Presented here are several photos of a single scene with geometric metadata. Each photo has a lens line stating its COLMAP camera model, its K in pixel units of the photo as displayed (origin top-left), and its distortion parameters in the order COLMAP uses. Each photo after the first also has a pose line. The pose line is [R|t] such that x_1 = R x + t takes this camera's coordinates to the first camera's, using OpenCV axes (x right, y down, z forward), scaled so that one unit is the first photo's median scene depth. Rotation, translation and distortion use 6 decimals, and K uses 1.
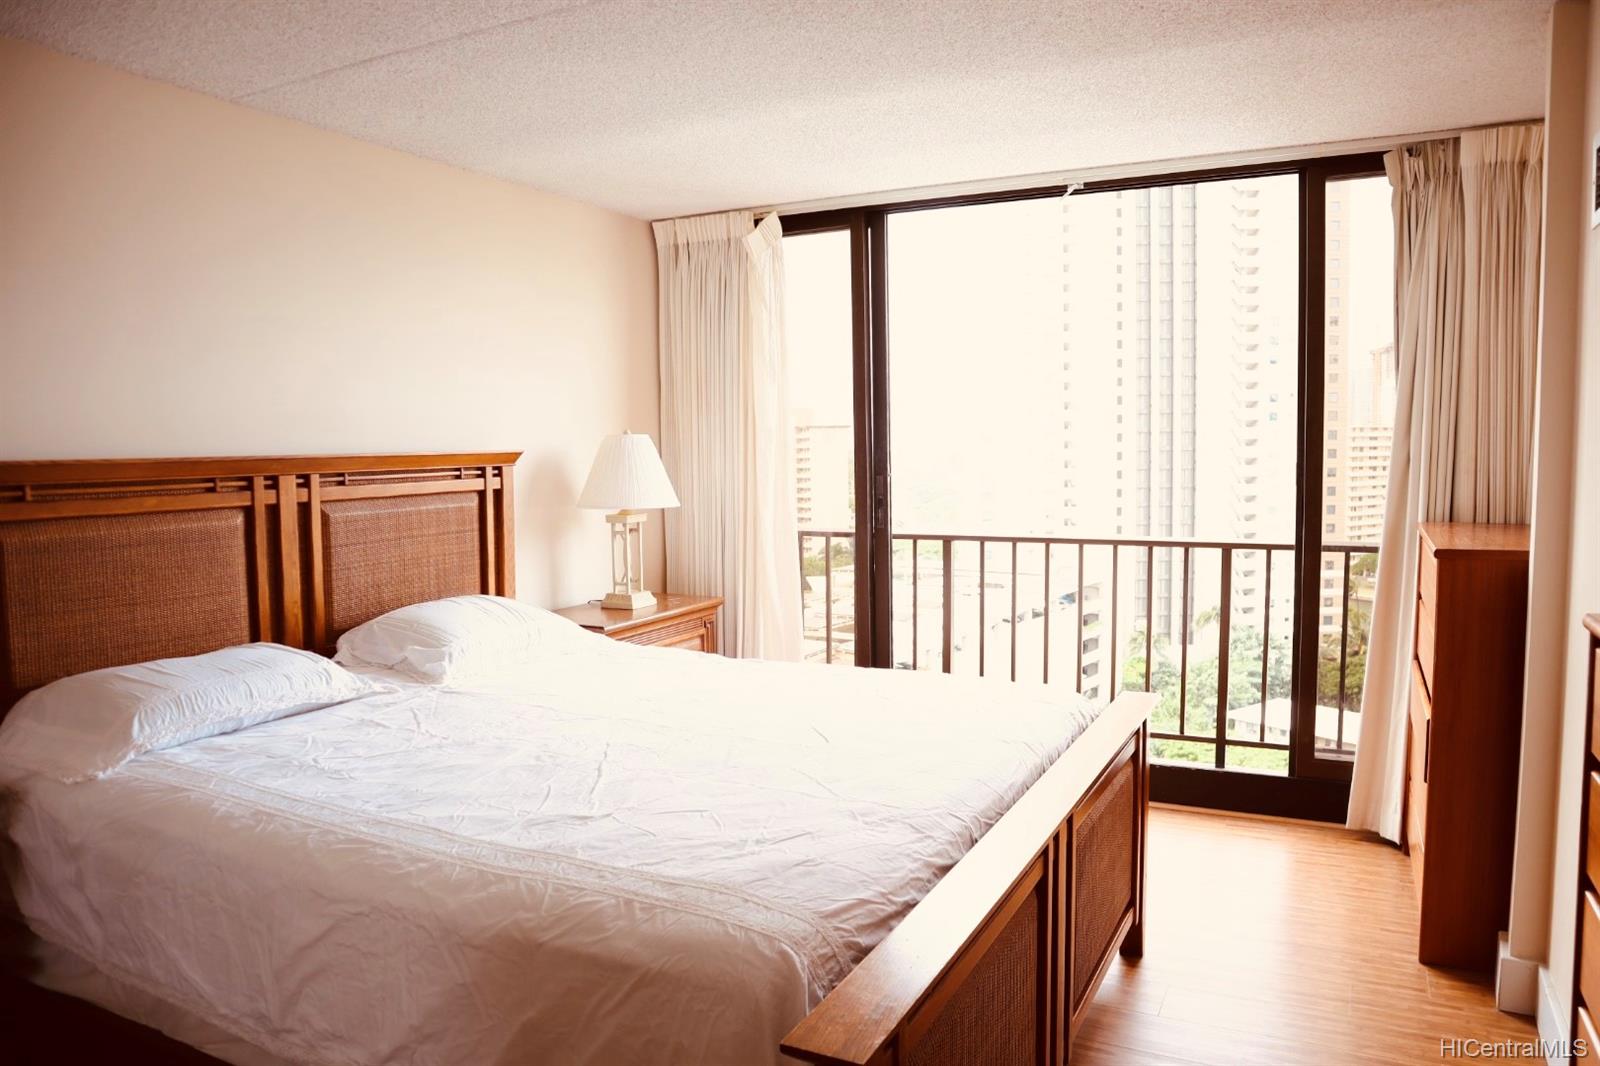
lens RADIAL K [[1100.3, 0, 793.2], [0, 1100.3, 550.7], [0, 0, 1]] dist [-0.130699, 0.076360]
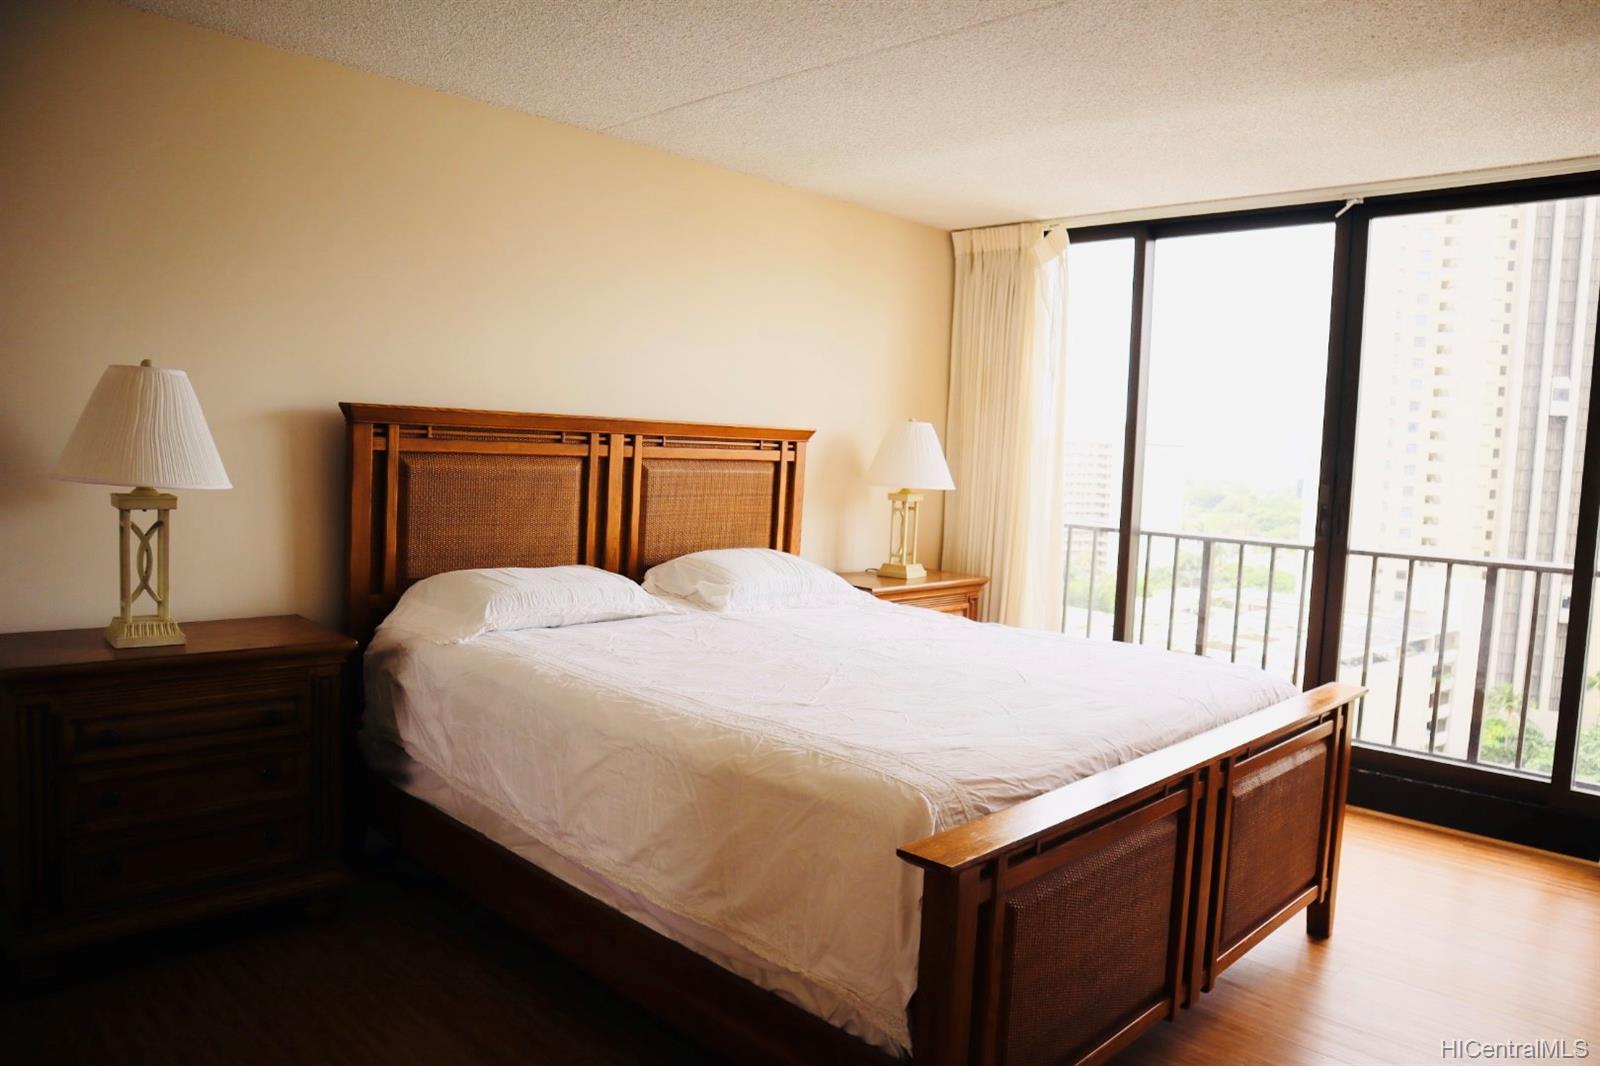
lens RADIAL K [[1100.3, 0, 793.2], [0, 1100.3, 550.7], [0, 0, 1]] dist [-0.130699, 0.076360]
pose [[0.953452, 0.079856, -0.290780, 0.111370], [-0.081533, 0.996650, 0.006366, 0.043971], [0.290315, 0.017639, 0.956769, -0.164596]]
